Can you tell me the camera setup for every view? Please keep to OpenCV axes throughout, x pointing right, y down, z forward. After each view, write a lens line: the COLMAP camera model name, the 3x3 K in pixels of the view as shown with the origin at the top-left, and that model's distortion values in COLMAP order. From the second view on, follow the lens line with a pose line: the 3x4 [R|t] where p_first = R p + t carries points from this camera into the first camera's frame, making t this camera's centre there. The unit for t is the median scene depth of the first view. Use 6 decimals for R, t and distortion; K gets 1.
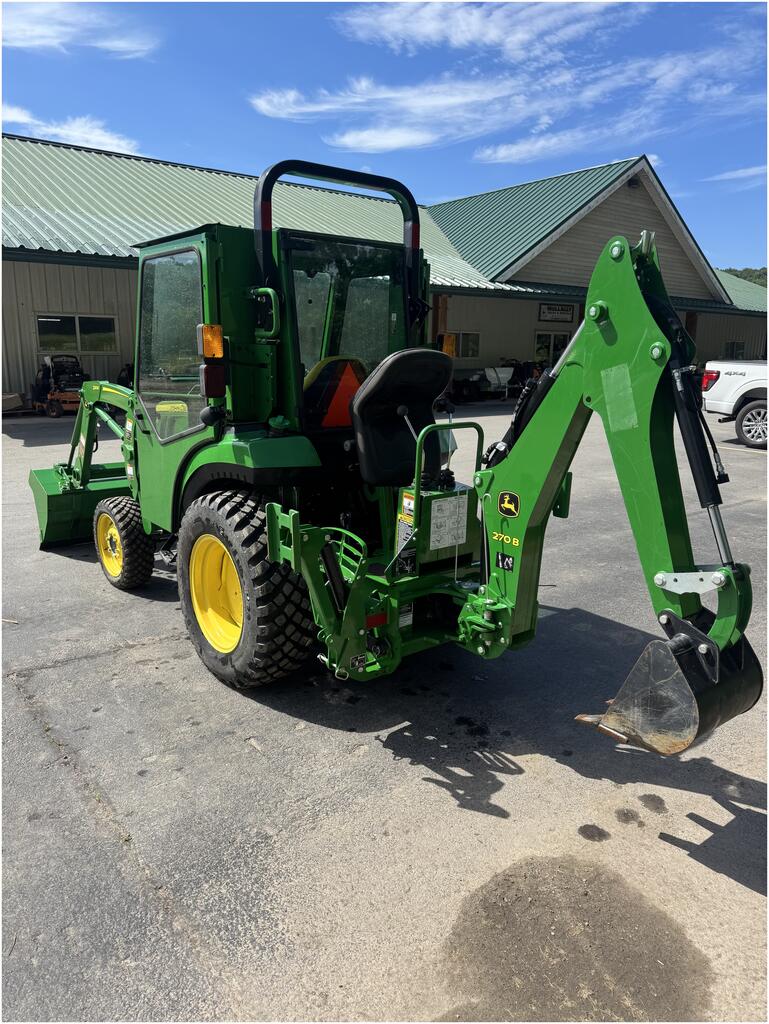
lens RADIAL K [[741.0, 0, 384.5], [0, 741.0, 512.0], [0, 0, 1]] dist [0.040281, -0.088441]
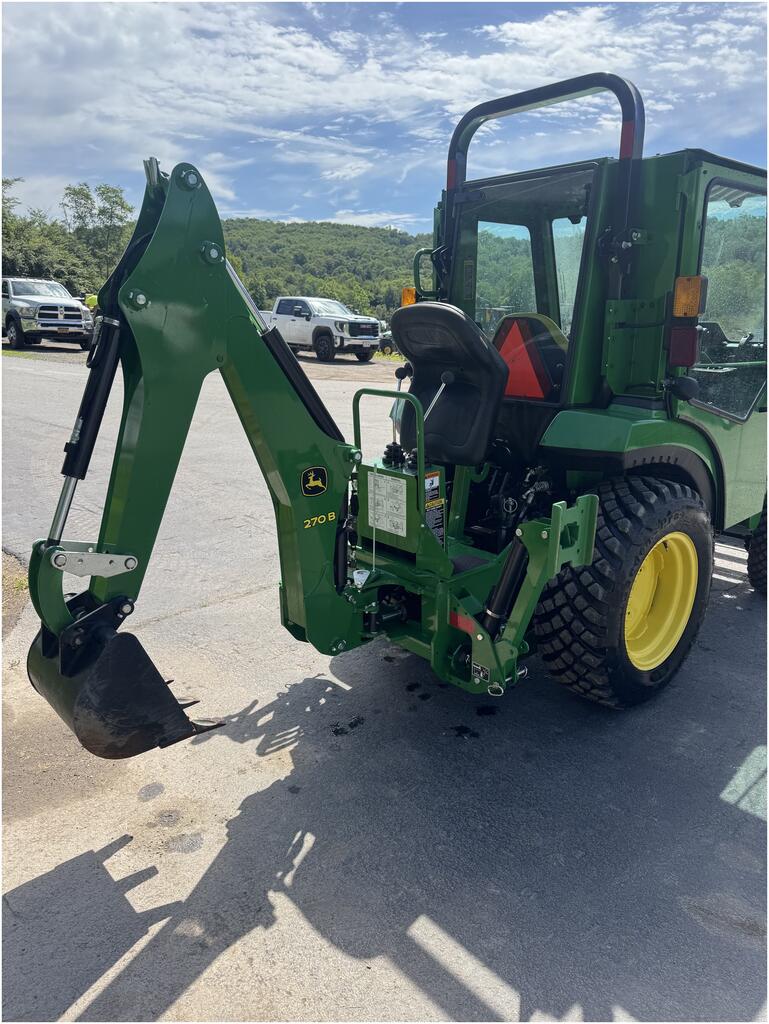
lens RADIAL K [[758.8, 0, 384.5], [0, 758.8, 512.0], [0, 0, 1]] dist [0.003616, -0.004736]
pose [[0.031511, 0.259253, -0.965295, 1.044093], [-0.215379, 0.944847, 0.246730, -0.216007], [0.976022, 0.200130, 0.085611, 1.010938]]
